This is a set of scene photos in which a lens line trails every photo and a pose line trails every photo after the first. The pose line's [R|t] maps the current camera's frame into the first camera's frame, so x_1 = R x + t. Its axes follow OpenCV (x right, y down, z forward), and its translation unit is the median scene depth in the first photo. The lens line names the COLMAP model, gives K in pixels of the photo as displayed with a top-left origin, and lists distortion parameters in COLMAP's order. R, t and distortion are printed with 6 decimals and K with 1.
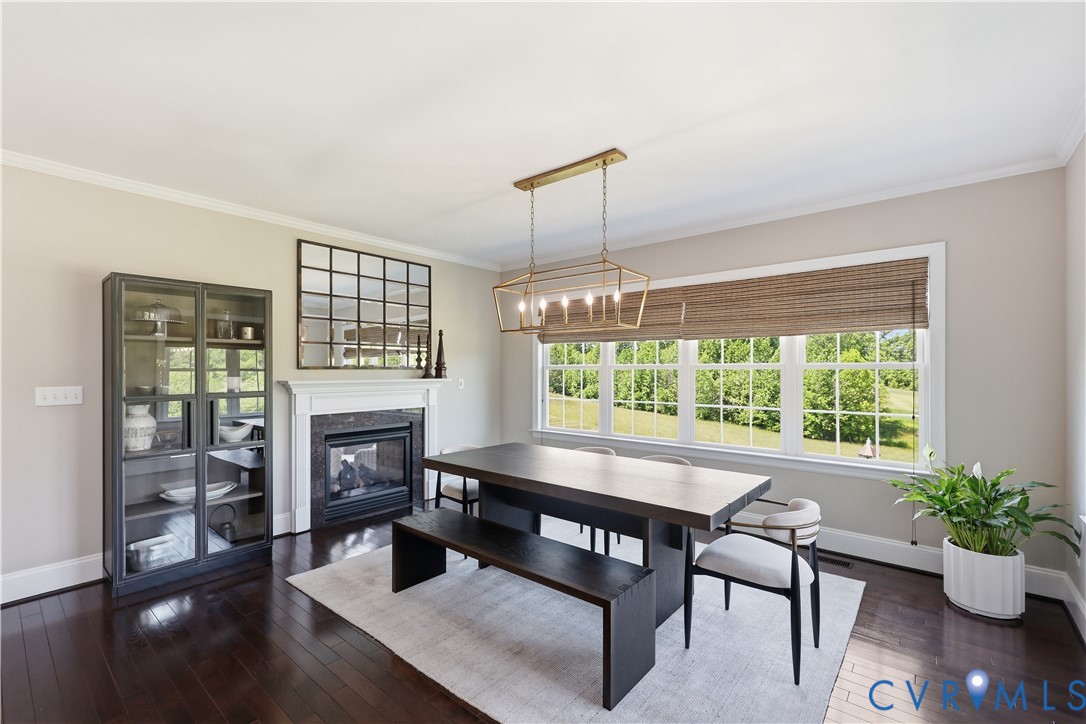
lens RADIAL K [[462.4, 0, 545.5], [0, 462.4, 368.2], [0, 0, 1]] dist [0.000386, 0.000021]
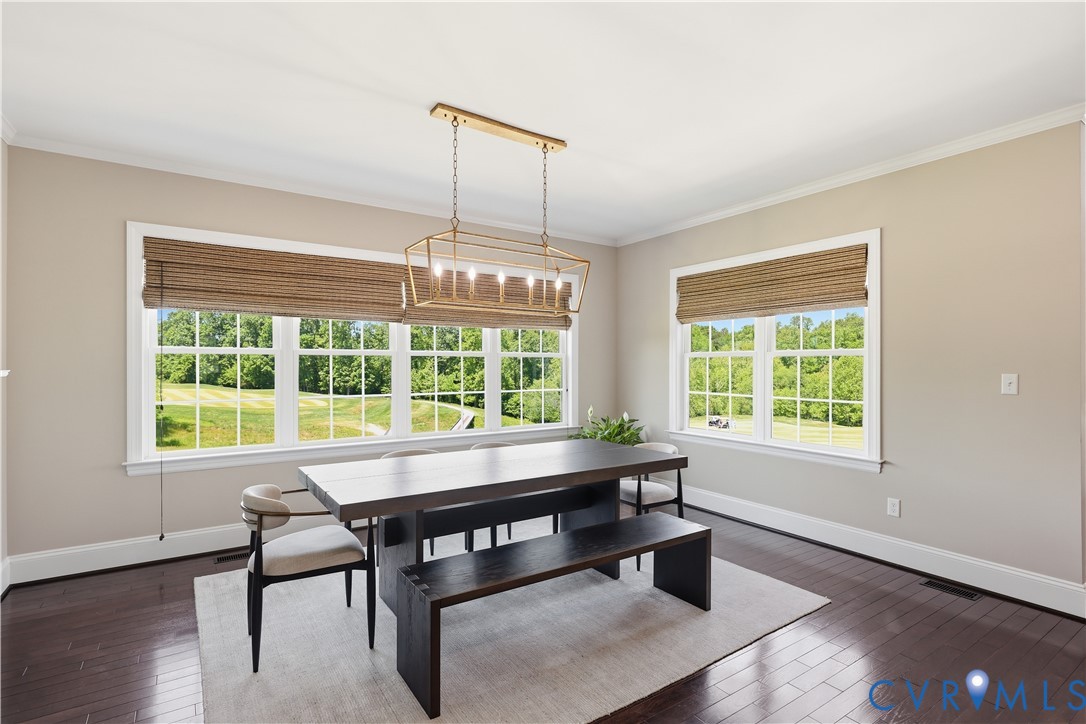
lens RADIAL K [[525.6, 0, 544.1], [0, 525.6, 363.0], [0, 0, 1]] dist [0.004567, 0.000873]
pose [[0.284997, -0.001101, 0.958528, -0.896163], [-0.006744, 0.999972, 0.003154, 0.016768], [-0.958505, -0.007364, 0.284982, 0.634894]]
